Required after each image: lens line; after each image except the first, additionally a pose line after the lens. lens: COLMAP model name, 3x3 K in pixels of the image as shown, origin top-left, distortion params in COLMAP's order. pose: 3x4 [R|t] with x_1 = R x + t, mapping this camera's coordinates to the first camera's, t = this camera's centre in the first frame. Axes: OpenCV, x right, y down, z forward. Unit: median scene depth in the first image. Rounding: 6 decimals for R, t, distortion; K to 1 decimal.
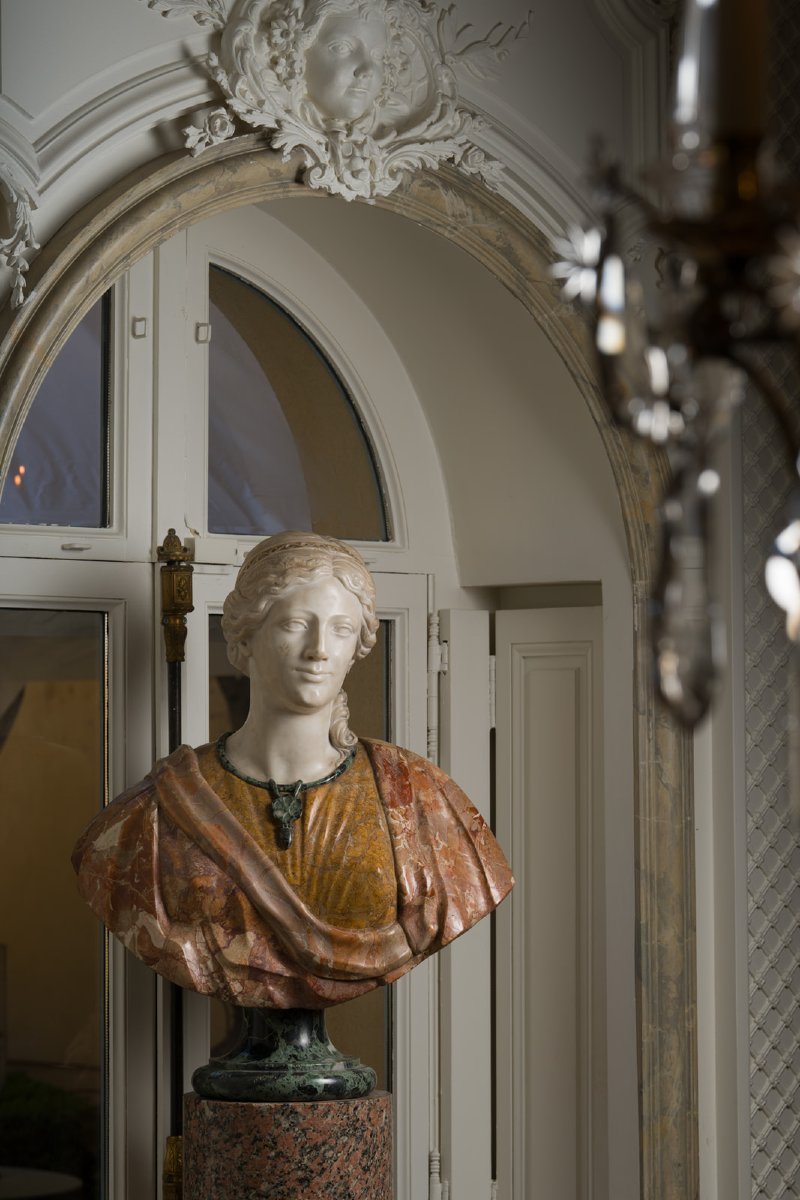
lens RADIAL K [[4160.5, 0, 397.8], [0, 4160.5, 599.1], [0, 0, 1]] dist [-0.116605, 0.000000]
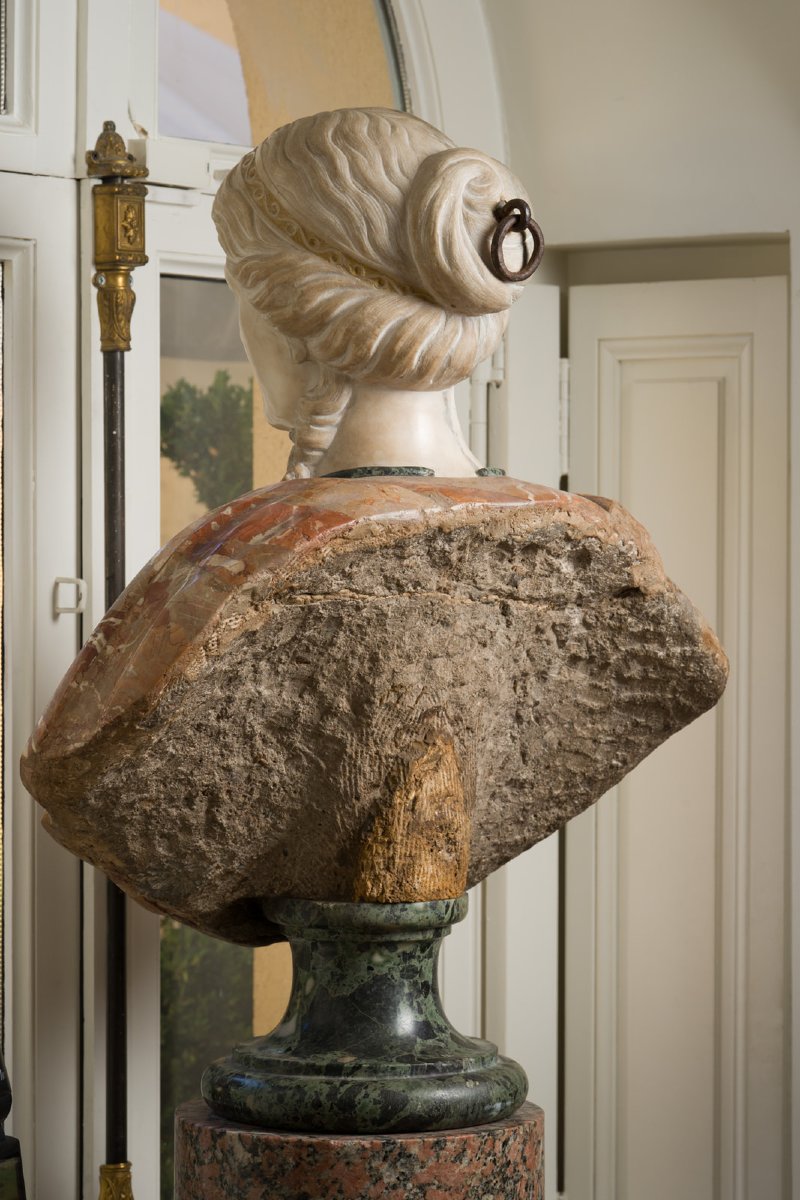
lens RADIAL K [[4094.2, 0, 406.1], [0, 4094.2, 603.1], [0, 0, 1]] dist [0.142224, 0.000000]
pose [[0.990739, 0.004676, 0.135702, -0.091014], [-0.011814, 0.998585, 0.051845, 0.020119], [-0.135268, -0.052968, 0.989392, 0.424860]]
